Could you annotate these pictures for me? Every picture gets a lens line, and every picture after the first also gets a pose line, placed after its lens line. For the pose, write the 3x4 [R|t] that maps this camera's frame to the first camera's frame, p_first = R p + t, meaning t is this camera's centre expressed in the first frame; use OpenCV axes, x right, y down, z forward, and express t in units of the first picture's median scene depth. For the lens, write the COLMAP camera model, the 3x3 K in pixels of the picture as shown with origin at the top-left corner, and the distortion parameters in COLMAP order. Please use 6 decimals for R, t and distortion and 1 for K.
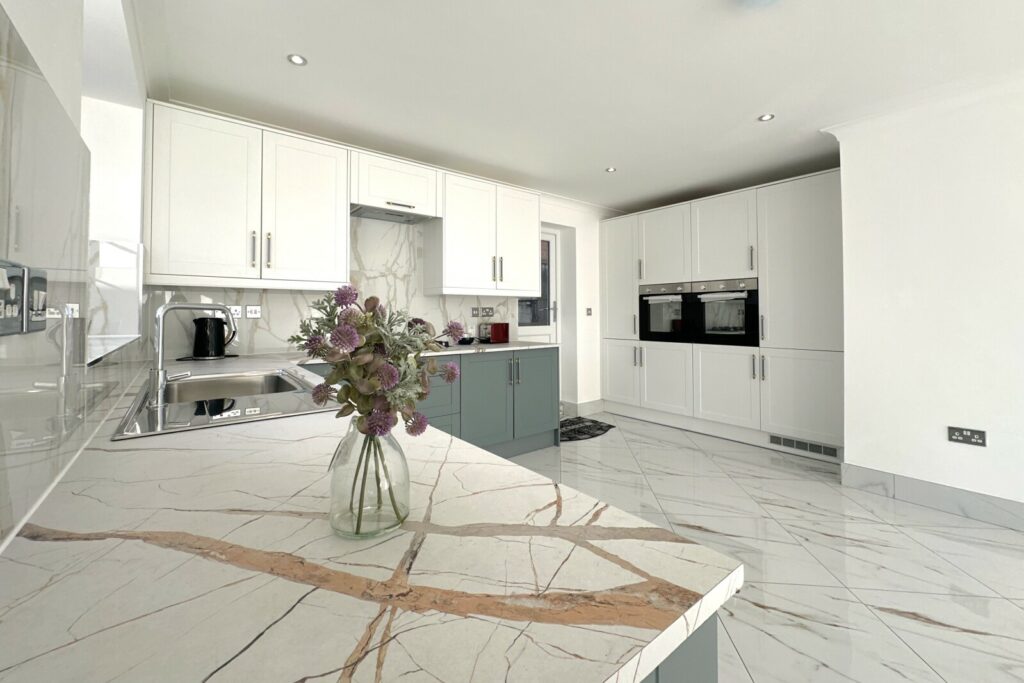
lens RADIAL K [[417.0, 0, 514.2], [0, 417.0, 307.1], [0, 0, 1]] dist [-0.001098, 0.000033]
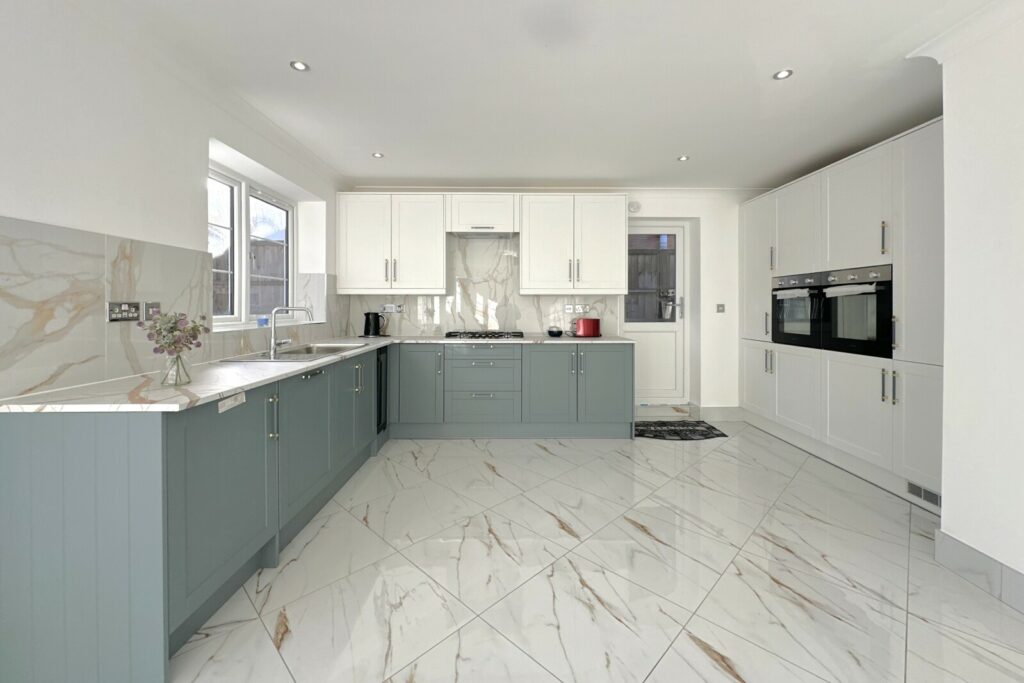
lens RADIAL K [[417.0, 0, 514.2], [0, 417.0, 307.1], [0, 0, 1]] dist [-0.001098, 0.000033]
pose [[0.788989, 0.003556, -0.614397, 0.509715], [0.008034, 0.999838, 0.016103, -0.012414], [0.614354, -0.017641, 0.788833, 0.016942]]
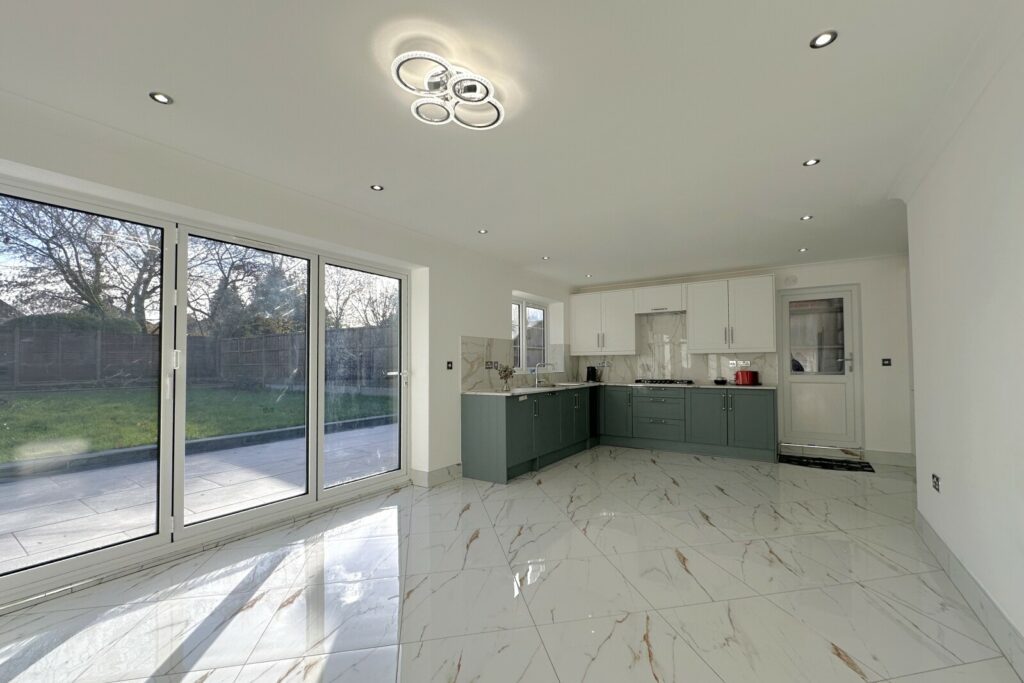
lens RADIAL K [[426.4, 0, 510.5], [0, 426.4, 352.7], [0, 0, 1]] dist [-0.001542, -0.000114]
pose [[0.309695, -0.025727, -0.950488, 1.164364], [0.020954, 0.999576, -0.020228, -0.013141], [0.950605, -0.013652, 0.310103, -0.234220]]
